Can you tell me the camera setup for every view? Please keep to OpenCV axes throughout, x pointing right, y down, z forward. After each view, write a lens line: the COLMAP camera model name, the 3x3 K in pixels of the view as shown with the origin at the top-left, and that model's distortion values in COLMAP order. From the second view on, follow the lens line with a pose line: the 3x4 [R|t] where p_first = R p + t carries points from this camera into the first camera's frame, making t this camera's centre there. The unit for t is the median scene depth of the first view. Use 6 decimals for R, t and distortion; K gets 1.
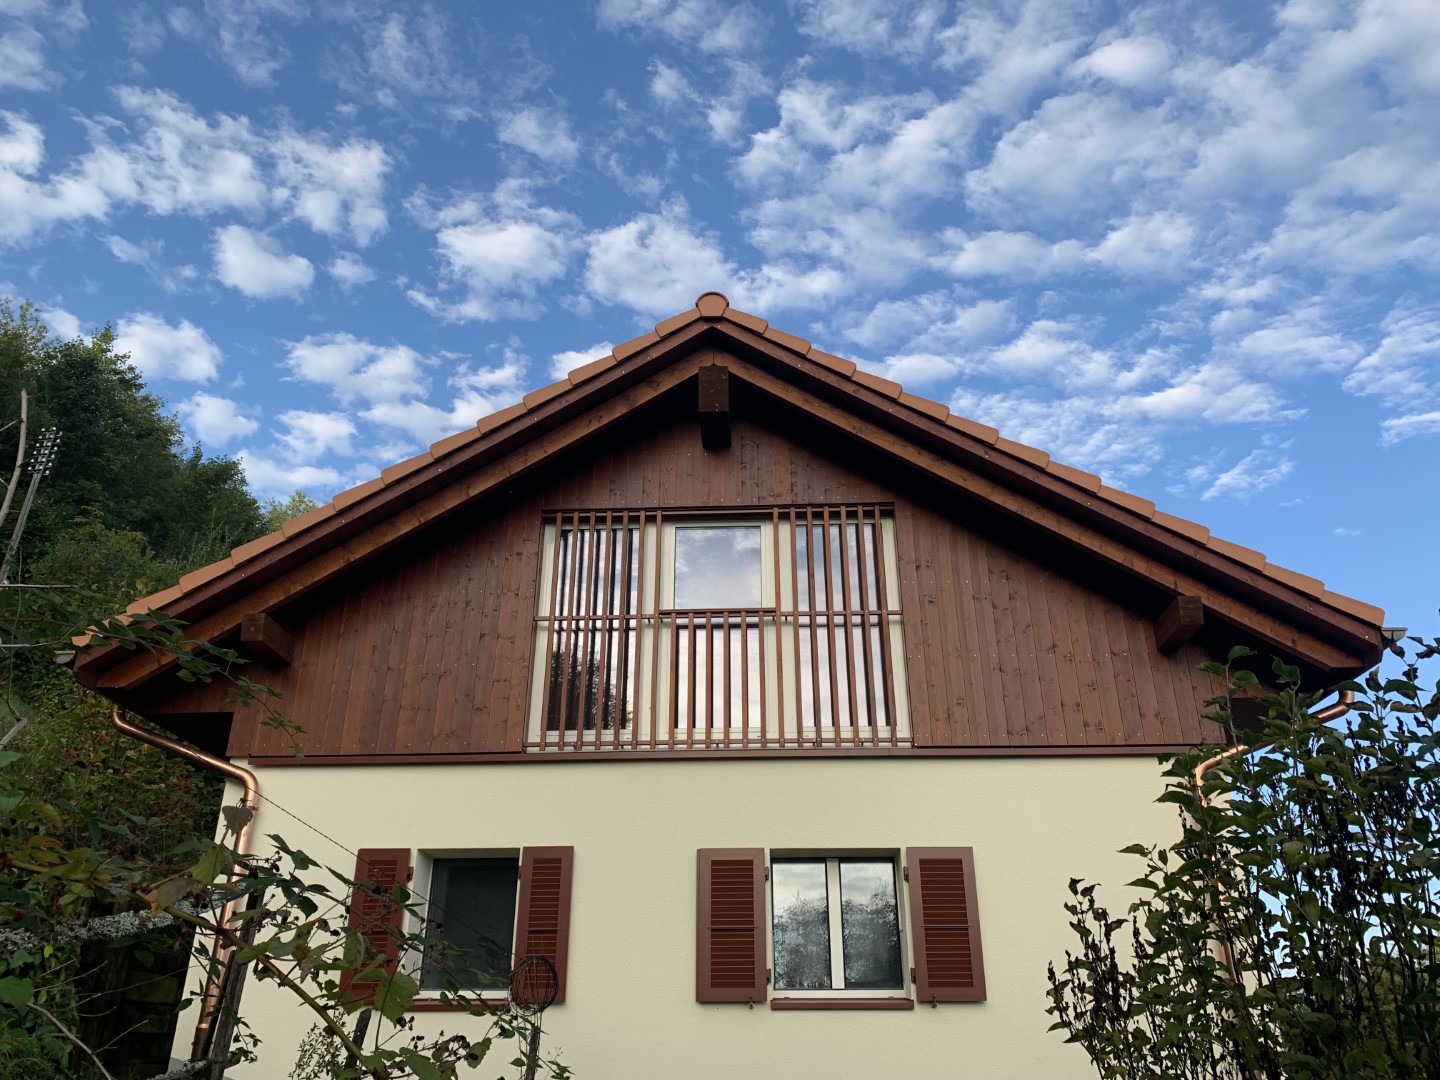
lens RADIAL K [[1123.1, 0, 712.1], [0, 1123.1, 532.1], [0, 0, 1]] dist [-0.001534, 0.059828]
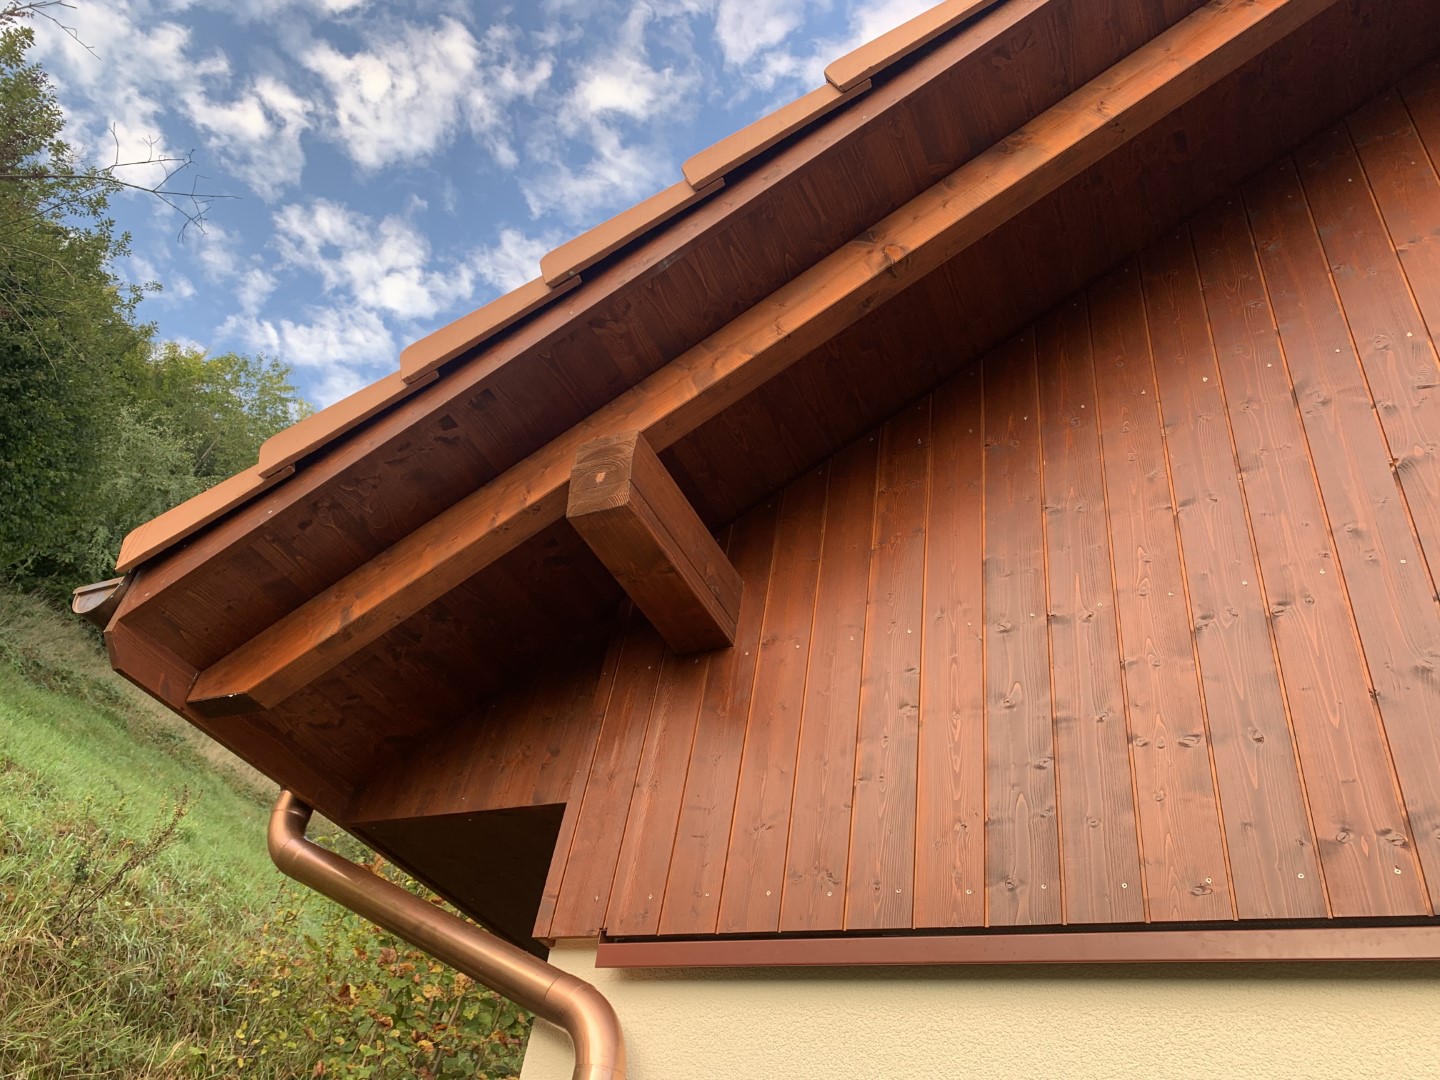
lens RADIAL K [[1123.1, 0, 712.1], [0, 1123.1, 532.1], [0, 0, 1]] dist [-0.001534, 0.059828]
pose [[0.919821, -0.134975, -0.368390, -0.266868], [0.031592, 0.961392, -0.273363, 0.178562], [0.391064, 0.239807, 0.888573, 0.732482]]
